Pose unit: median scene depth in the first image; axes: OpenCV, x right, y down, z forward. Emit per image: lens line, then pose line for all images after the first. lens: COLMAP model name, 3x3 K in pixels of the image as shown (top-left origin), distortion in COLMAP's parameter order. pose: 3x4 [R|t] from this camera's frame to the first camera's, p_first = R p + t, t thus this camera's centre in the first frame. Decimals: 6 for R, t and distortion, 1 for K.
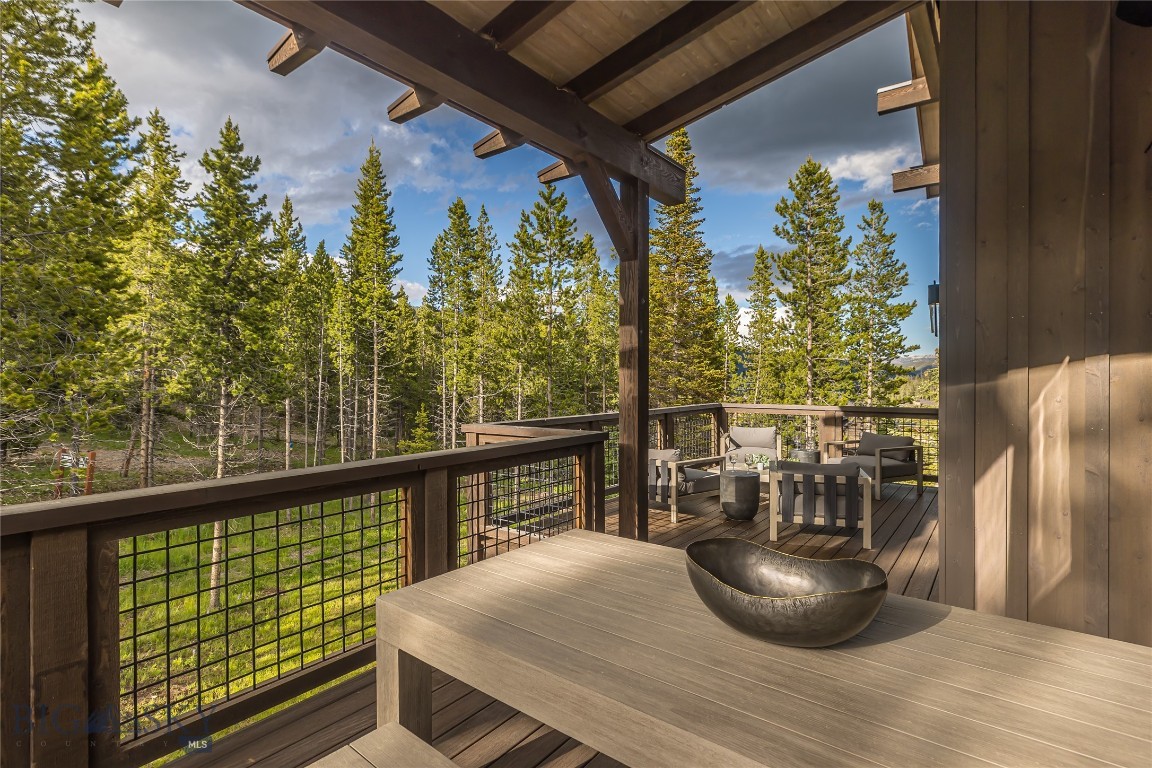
lens RADIAL K [[553.4, 0, 576.0], [0, 553.4, 384.0], [0, 0, 1]] dist [0.010304, 0.000700]
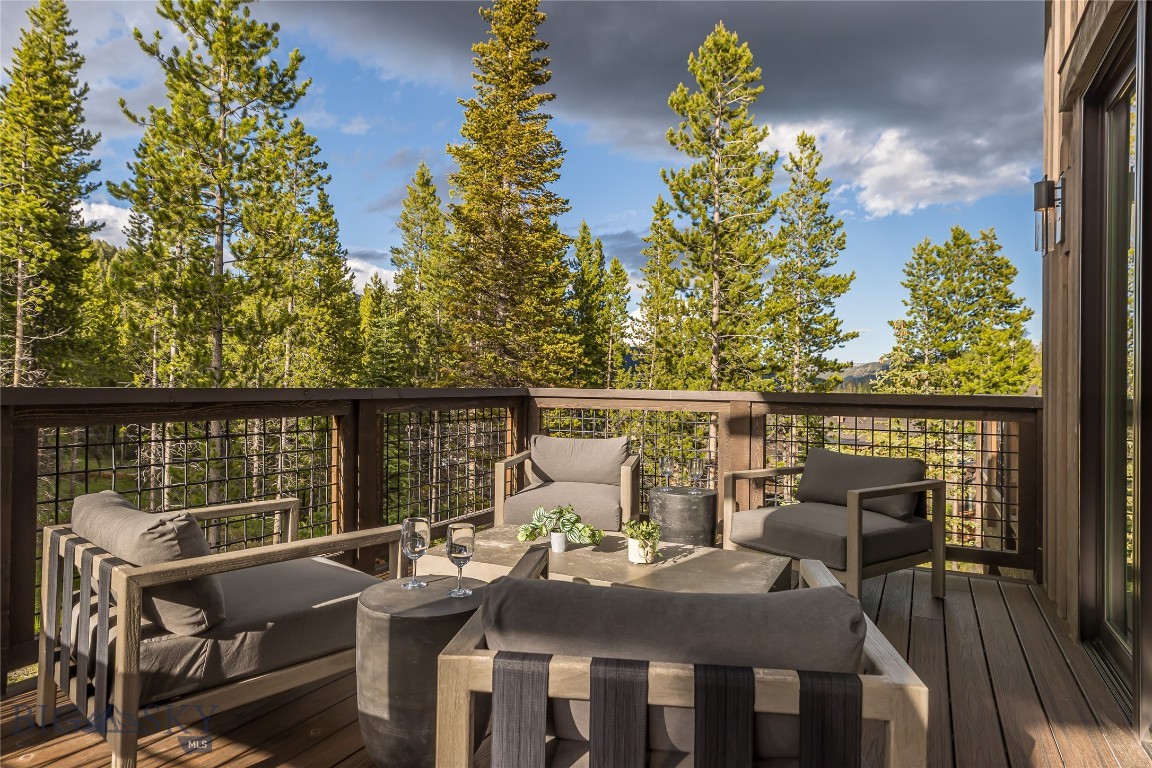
lens RADIAL K [[703.0, 0, 597.8], [0, 703.0, 379.2], [0, 0, 1]] dist [0.024737, 0.000153]
pose [[0.975043, 0.023115, 0.220810, 0.108146], [-0.019614, 0.999645, -0.018035, 0.021481], [-0.221148, 0.013254, 0.975150, 0.231910]]
